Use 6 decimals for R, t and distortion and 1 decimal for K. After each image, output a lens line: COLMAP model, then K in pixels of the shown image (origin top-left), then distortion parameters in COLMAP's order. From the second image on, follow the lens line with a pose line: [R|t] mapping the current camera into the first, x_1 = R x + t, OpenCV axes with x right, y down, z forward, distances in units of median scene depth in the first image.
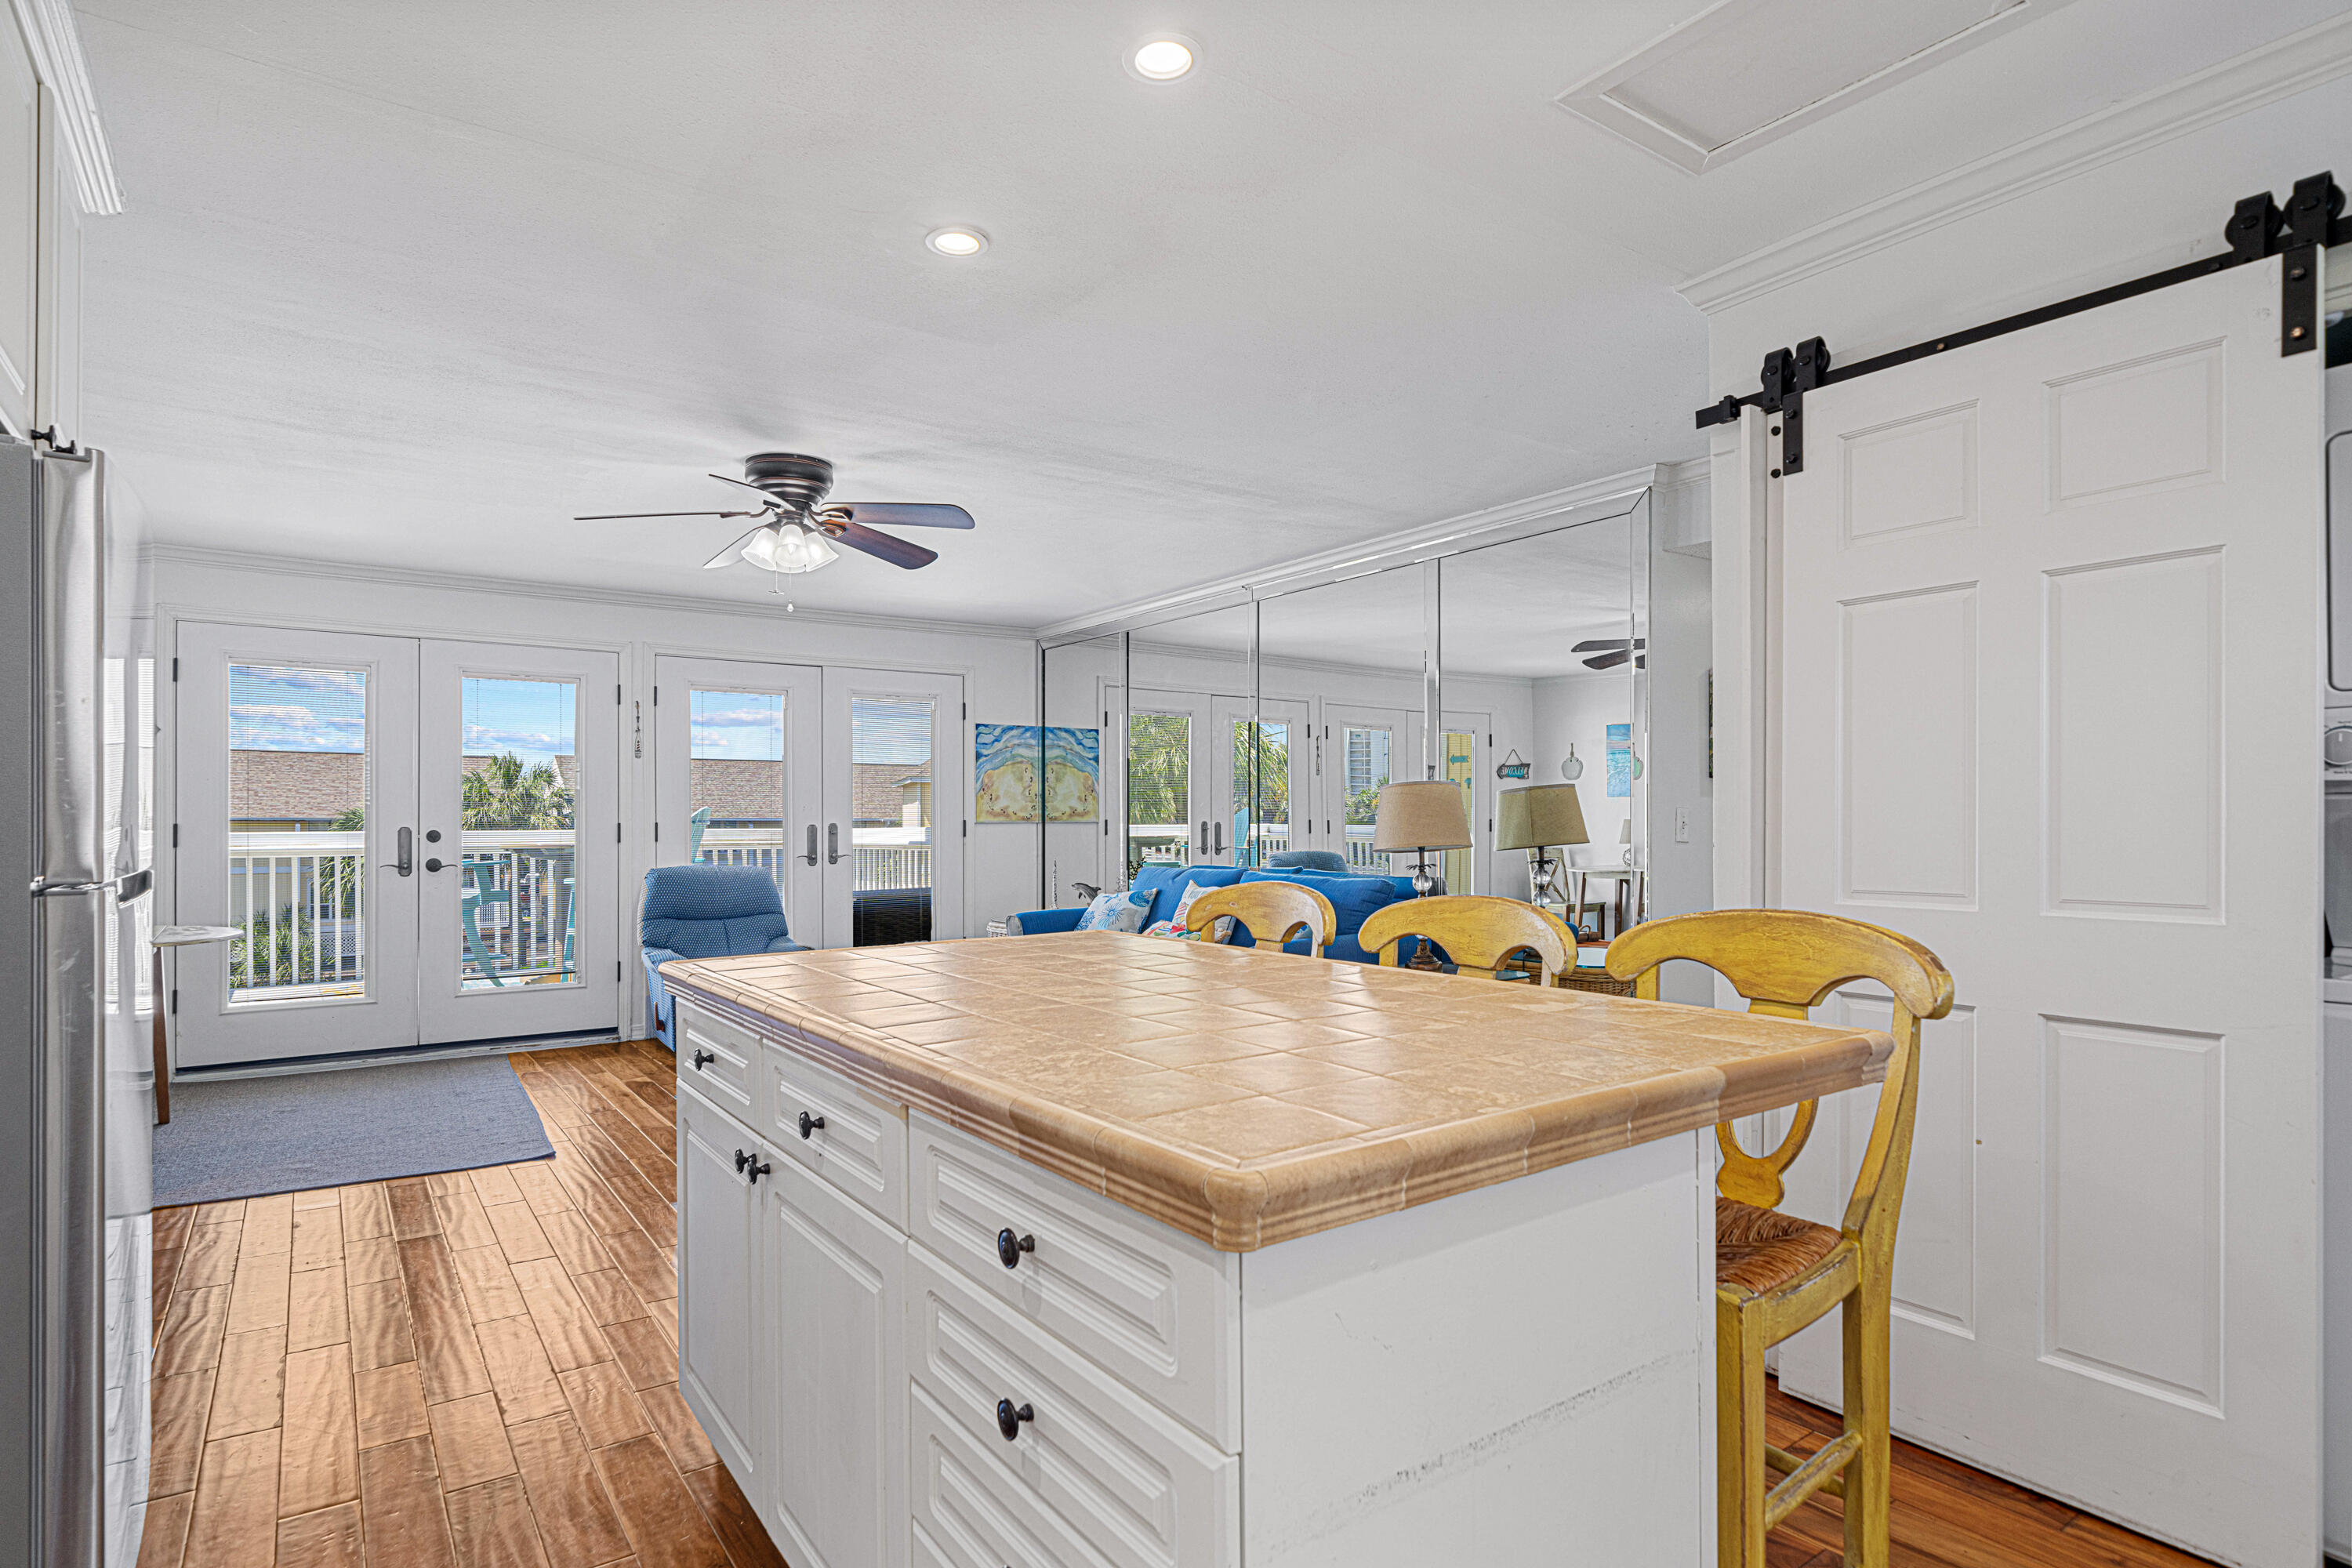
lens RADIAL K [[1201.5, 0, 1167.5], [0, 1201.5, 824.0], [0, 0, 1]] dist [0.000987, 0.000410]
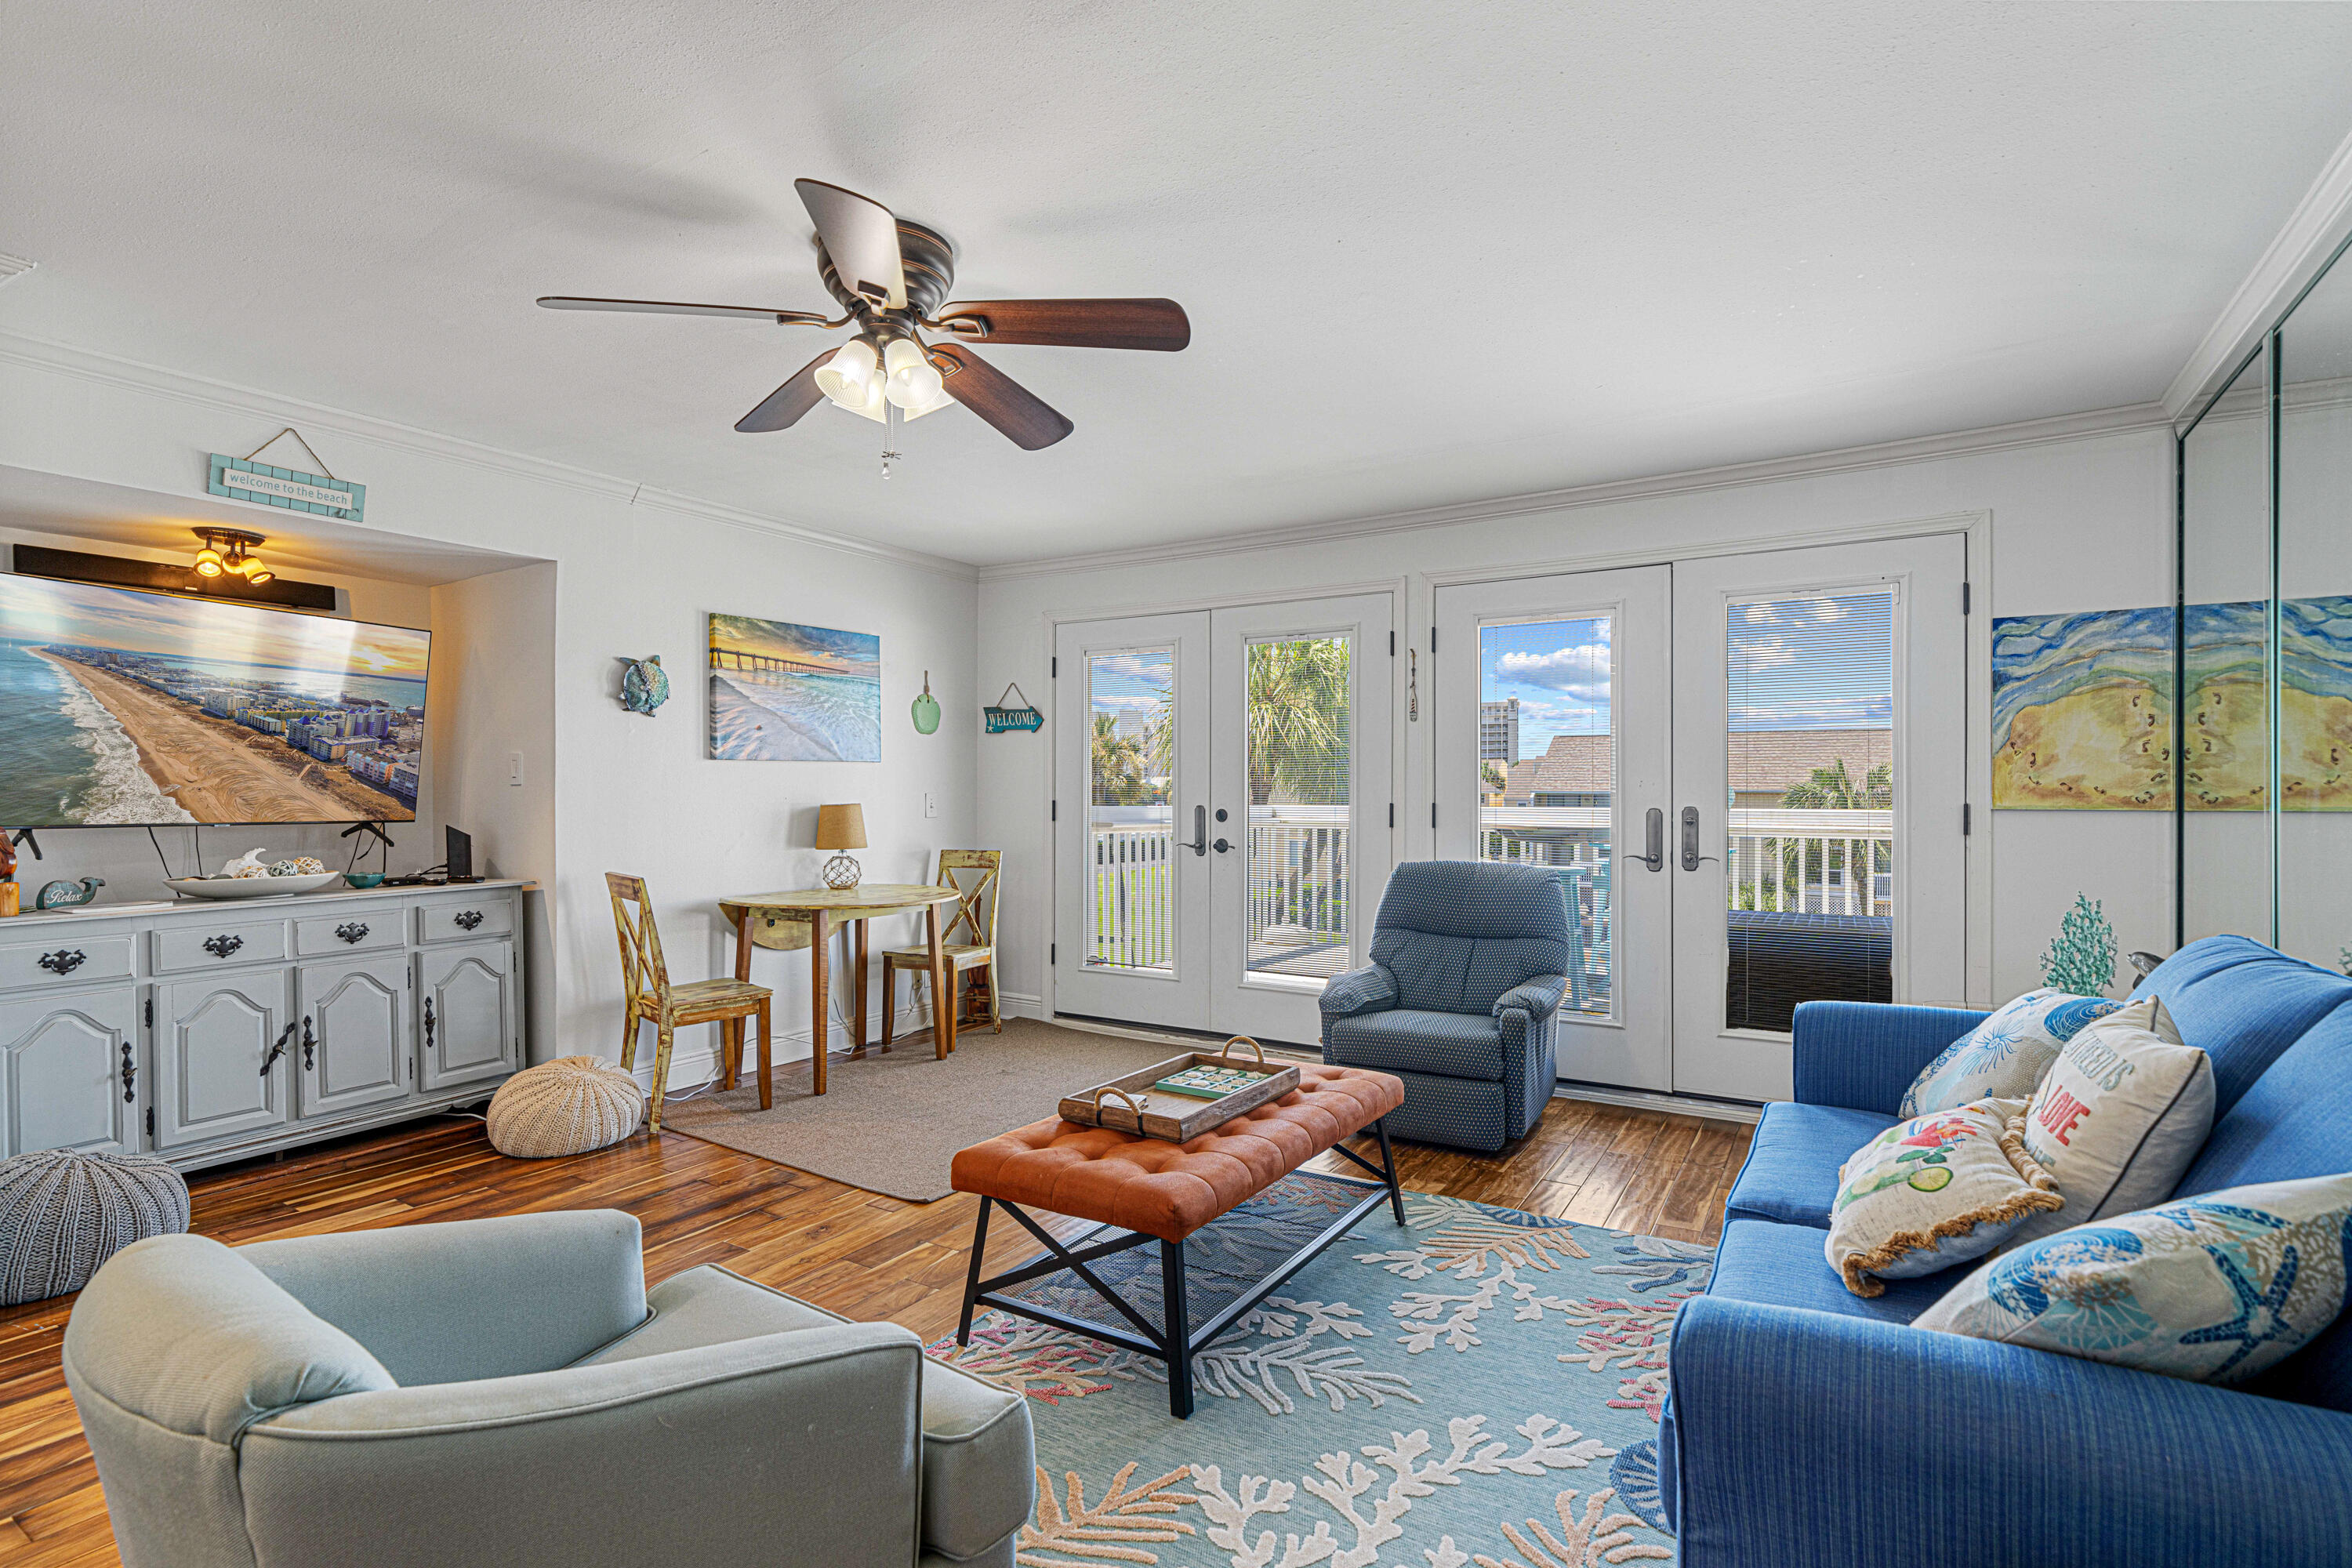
lens RADIAL K [[1145.9, 0, 1161.1], [0, 1145.9, 785.7], [0, 0, 1]] dist [-0.000413, -0.000274]
pose [[0.379883, -0.001021, -0.925034, 0.161364], [-0.004039, 0.999988, -0.002762, -0.008125], [0.925026, 0.004785, 0.379874, 0.469108]]
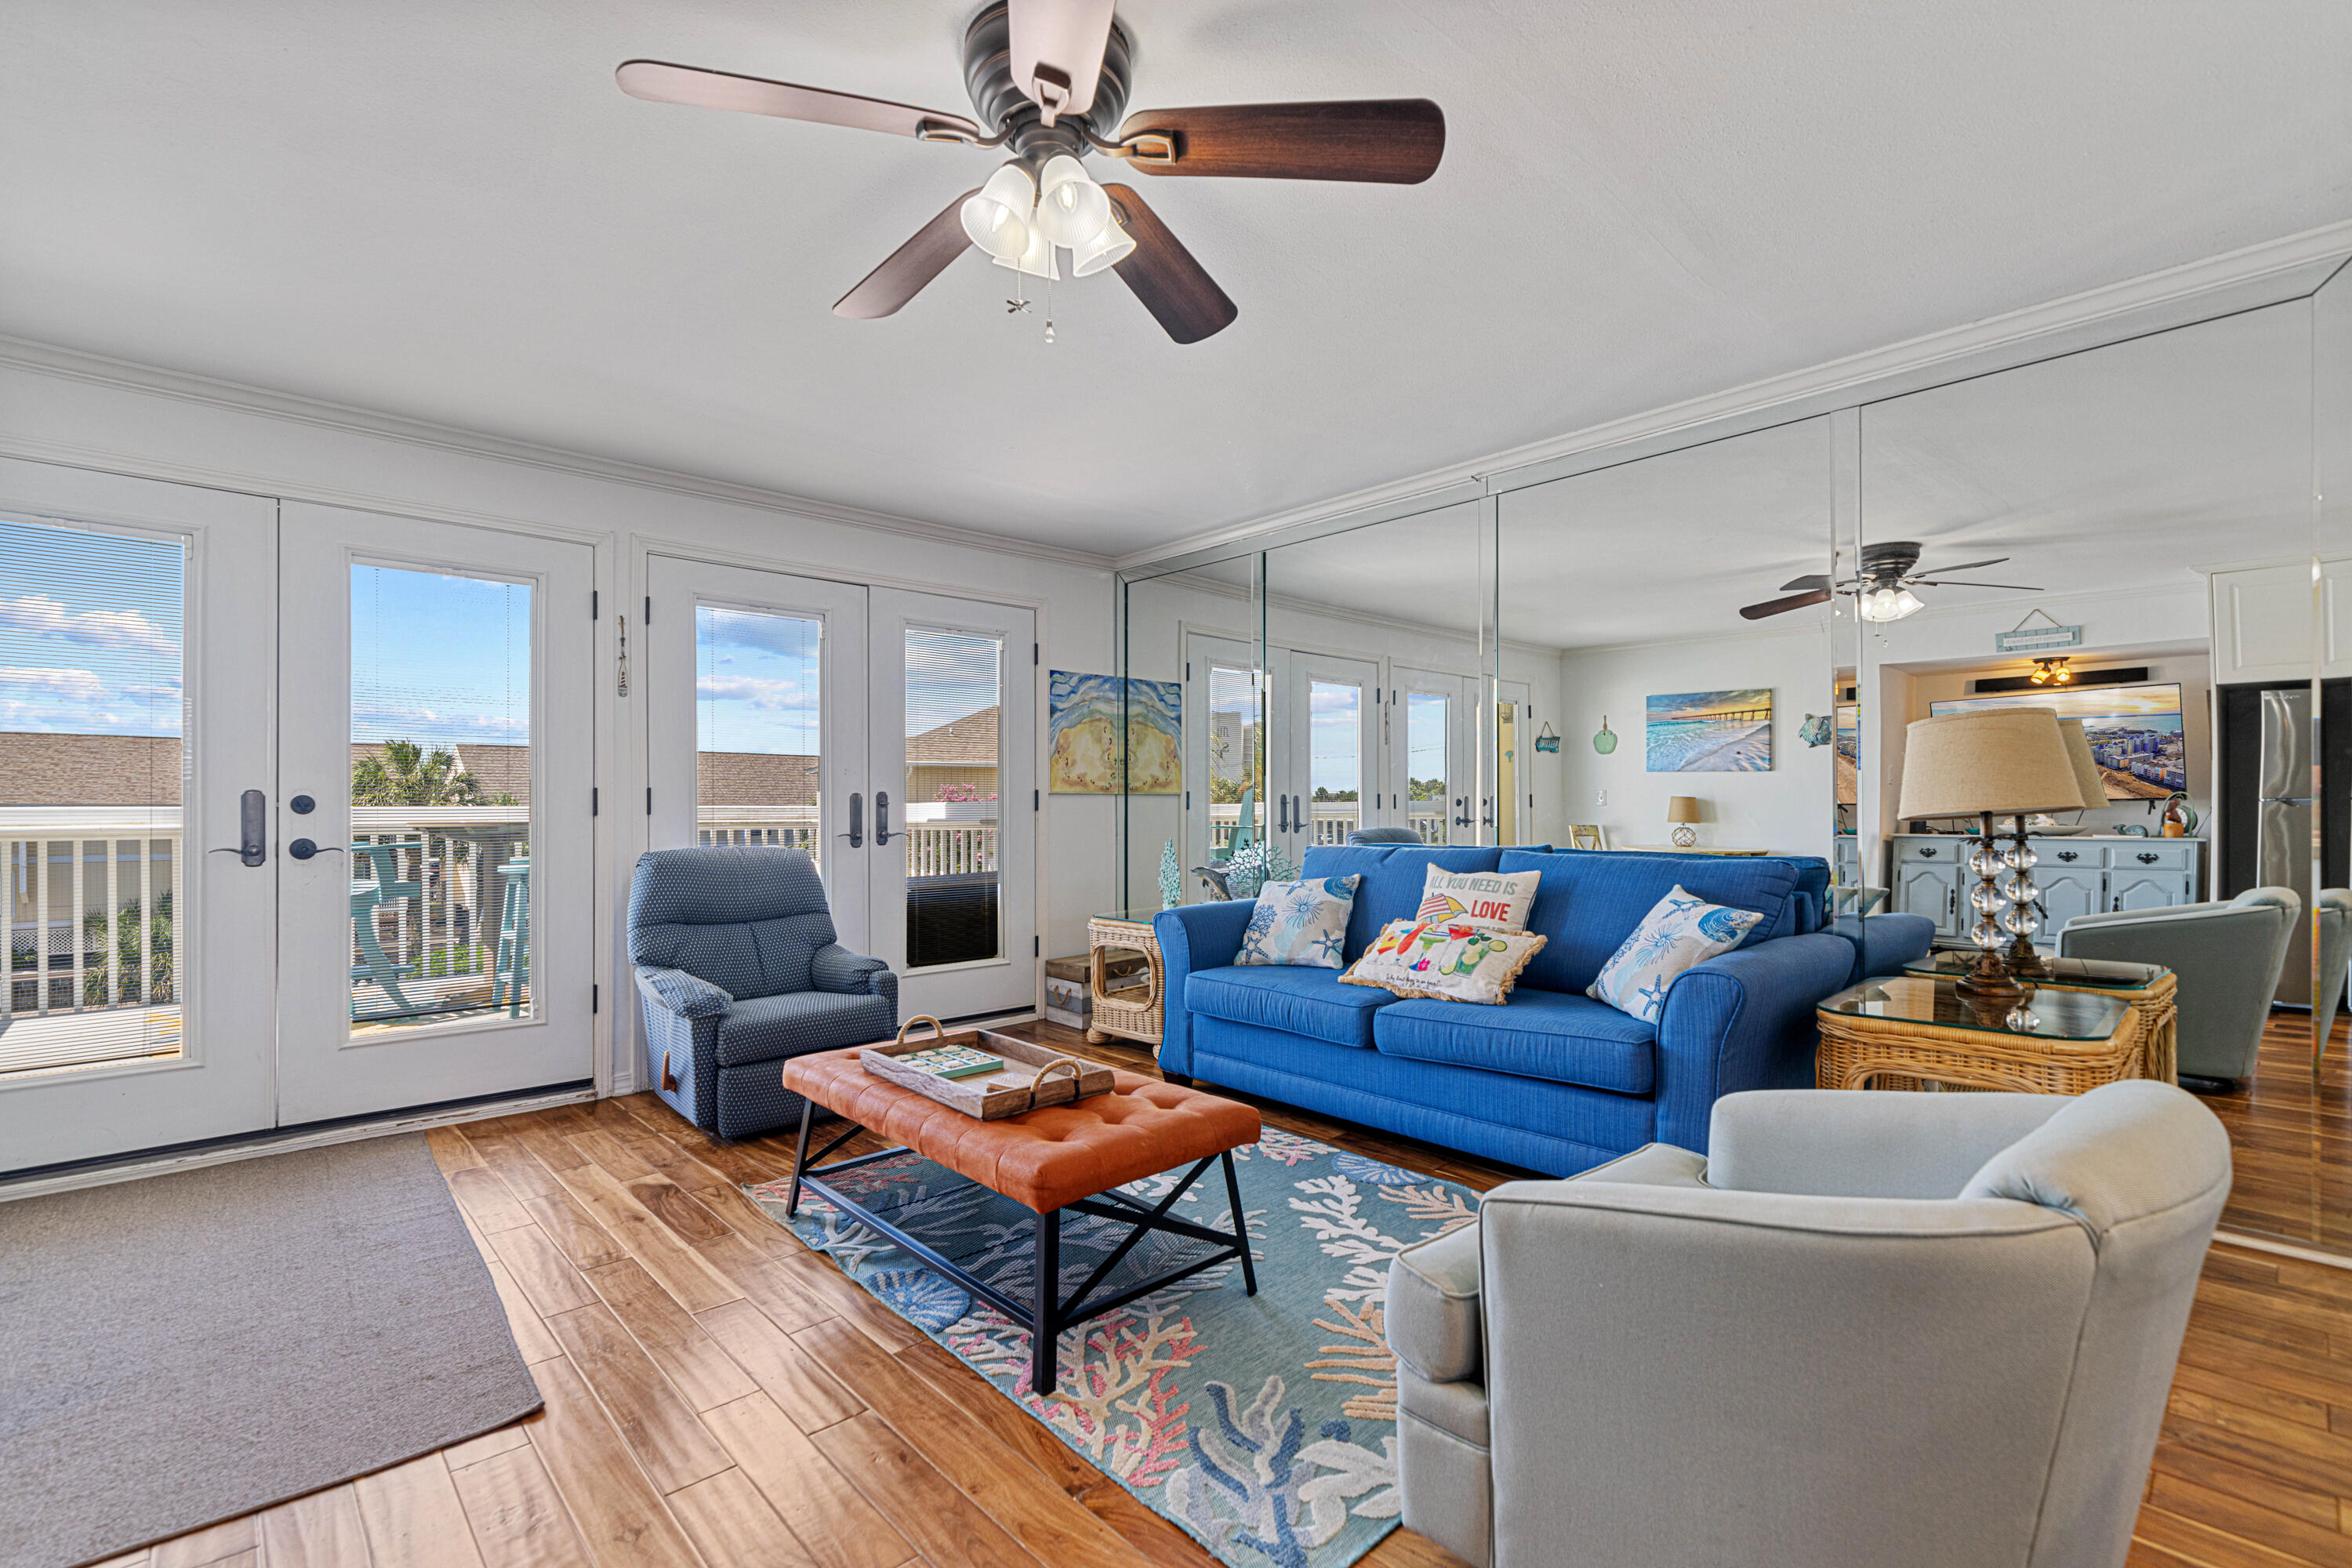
lens RADIAL K [[1051.8, 0, 1175.2], [0, 1051.8, 809.4], [0, 0, 1]] dist [0.000704, 0.000003]
pose [[0.991518, -0.000762, 0.129967, -0.165502], [0.000931, 0.999999, -0.001244, 0.010679], [-0.129966, 0.001354, 0.991518, 0.285854]]
